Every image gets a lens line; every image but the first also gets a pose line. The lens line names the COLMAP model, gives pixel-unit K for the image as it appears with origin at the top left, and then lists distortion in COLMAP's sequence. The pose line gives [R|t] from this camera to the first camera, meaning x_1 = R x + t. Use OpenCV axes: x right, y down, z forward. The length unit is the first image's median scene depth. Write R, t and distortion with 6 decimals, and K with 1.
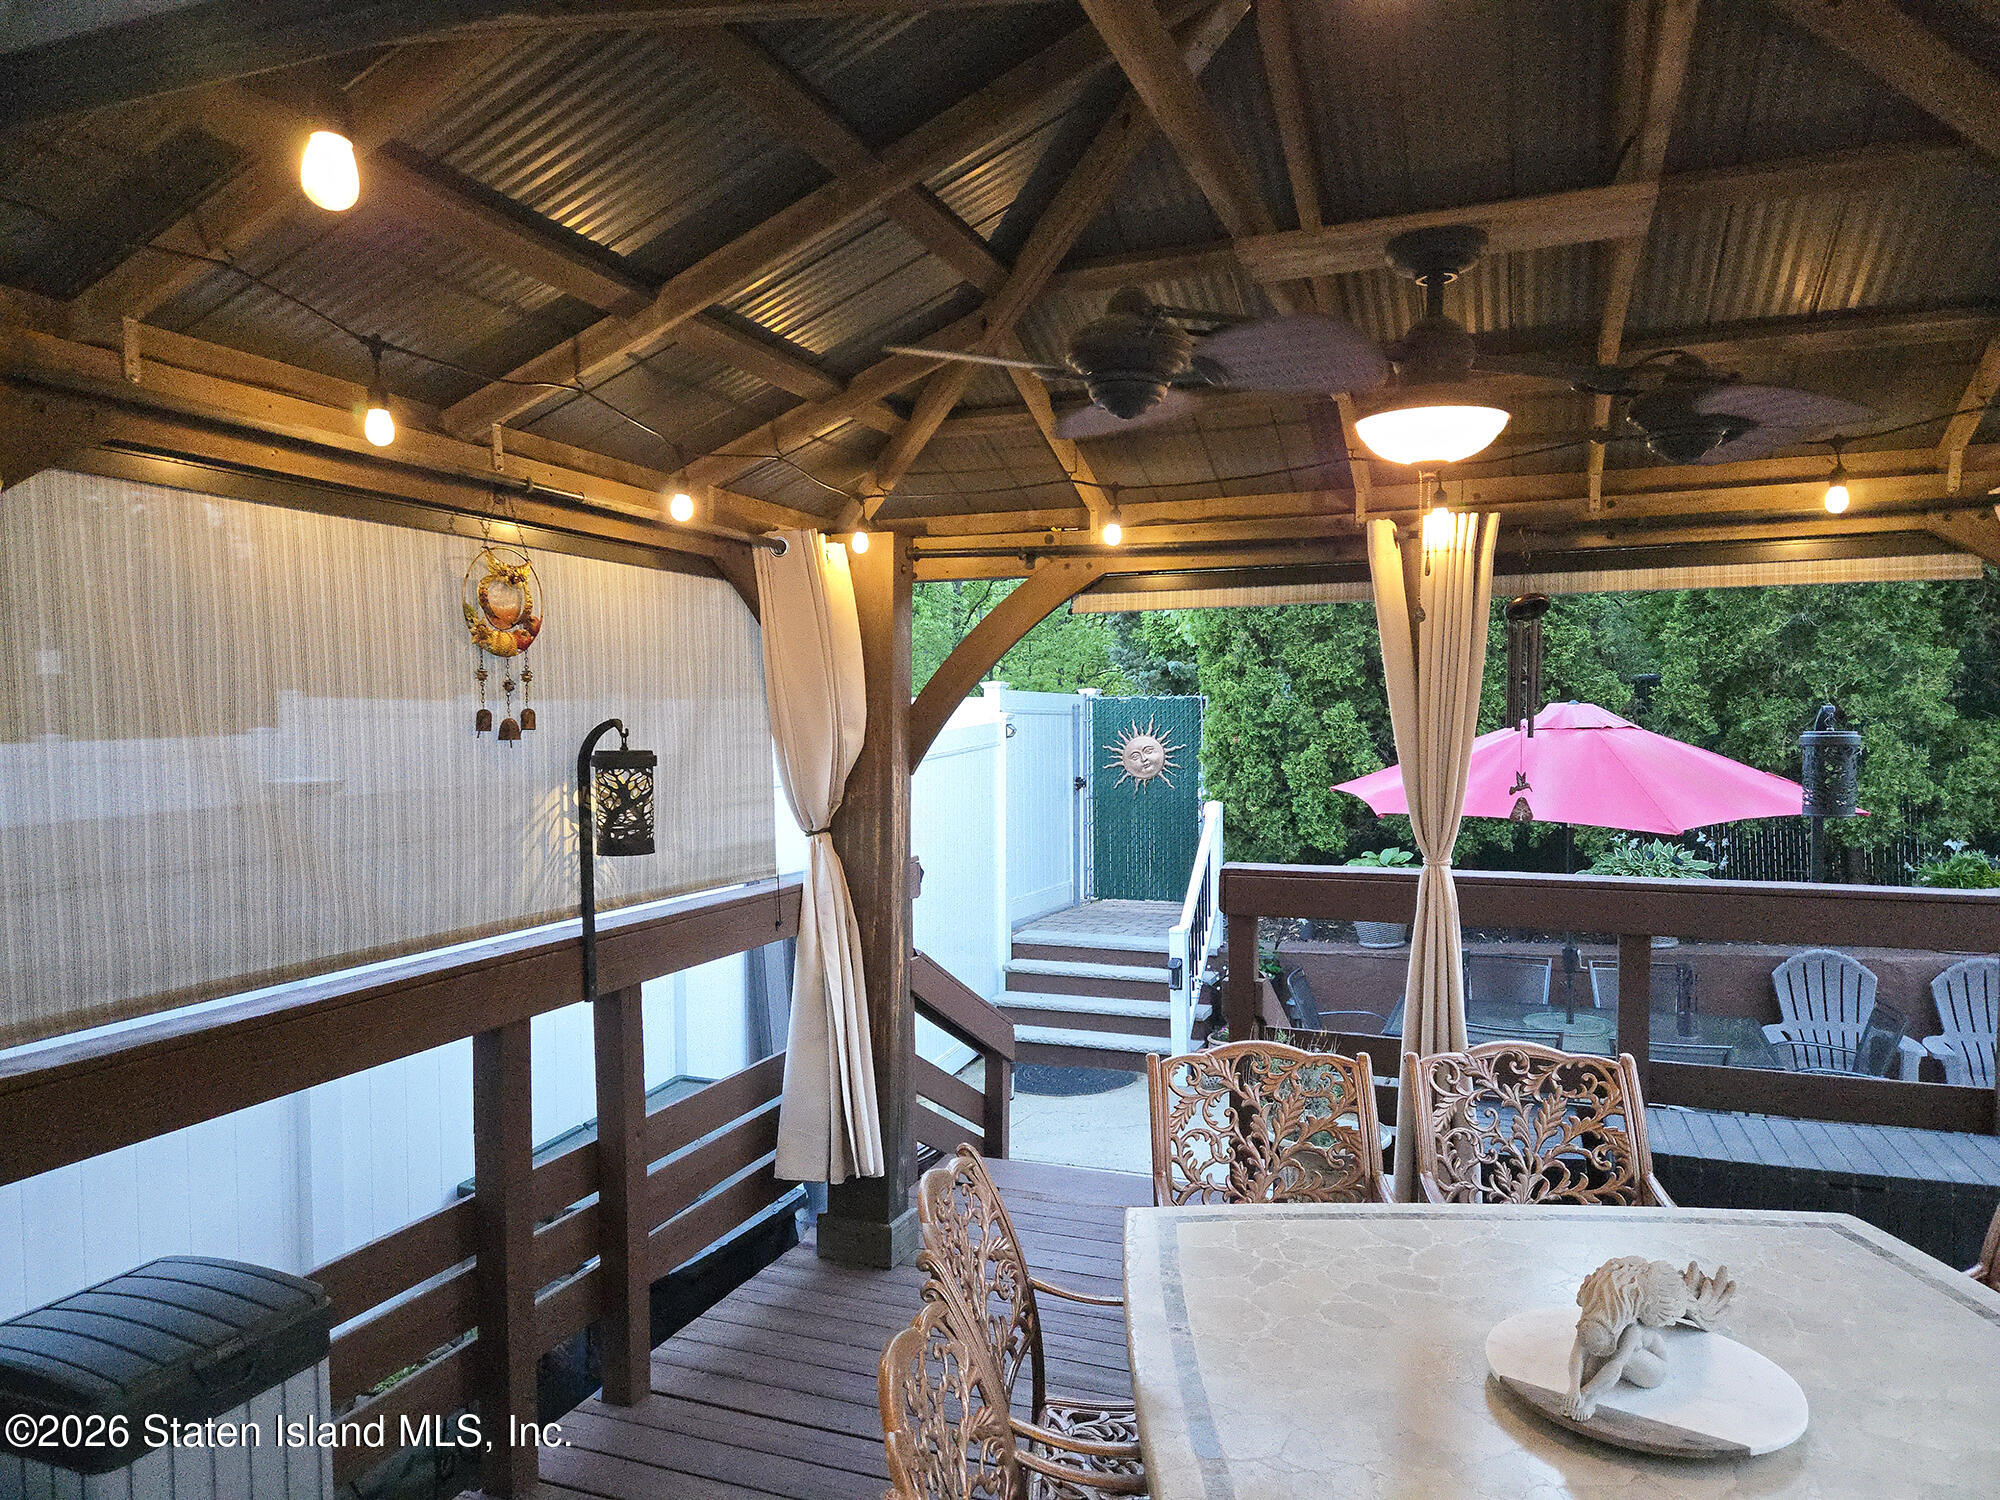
lens RADIAL K [[1308.6, 0, 1020.1], [0, 1308.6, 743.0], [0, 0, 1]] dist [-0.005928, -0.002080]
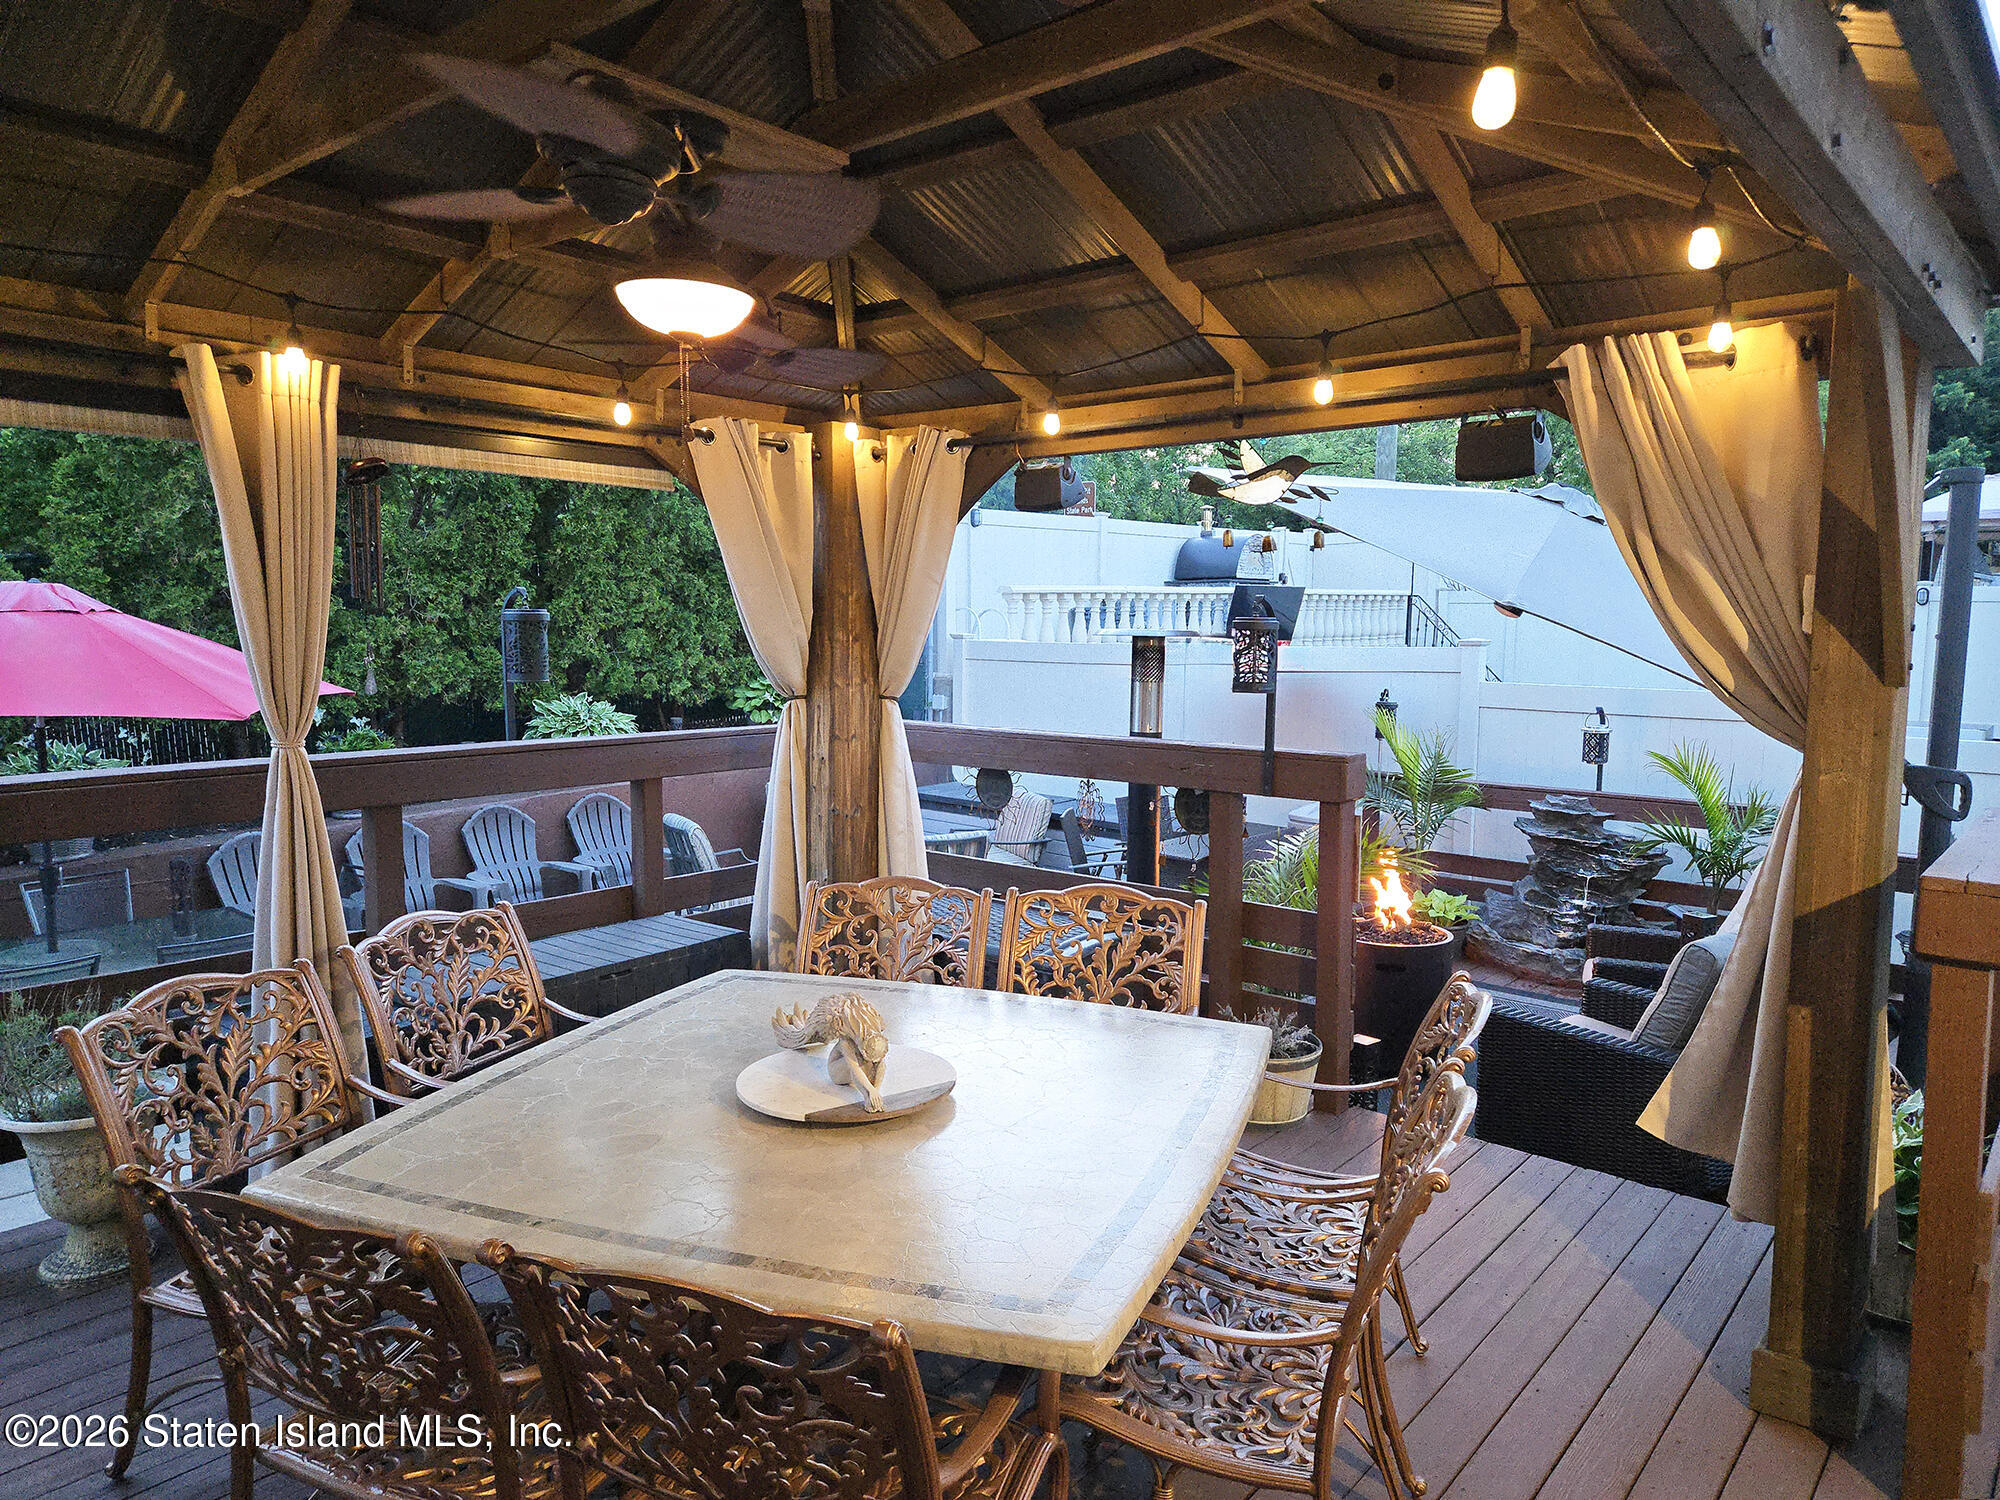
lens RADIAL K [[1308.6, 0, 1017.1], [0, 1308.6, 754.6], [0, 0, 1]] dist [-0.005928, -0.002080]
pose [[0.289194, -0.087822, 0.953234, -0.407681], [0.008210, 0.995974, 0.089269, 0.021388], [-0.957235, -0.017990, 0.288751, 0.260865]]
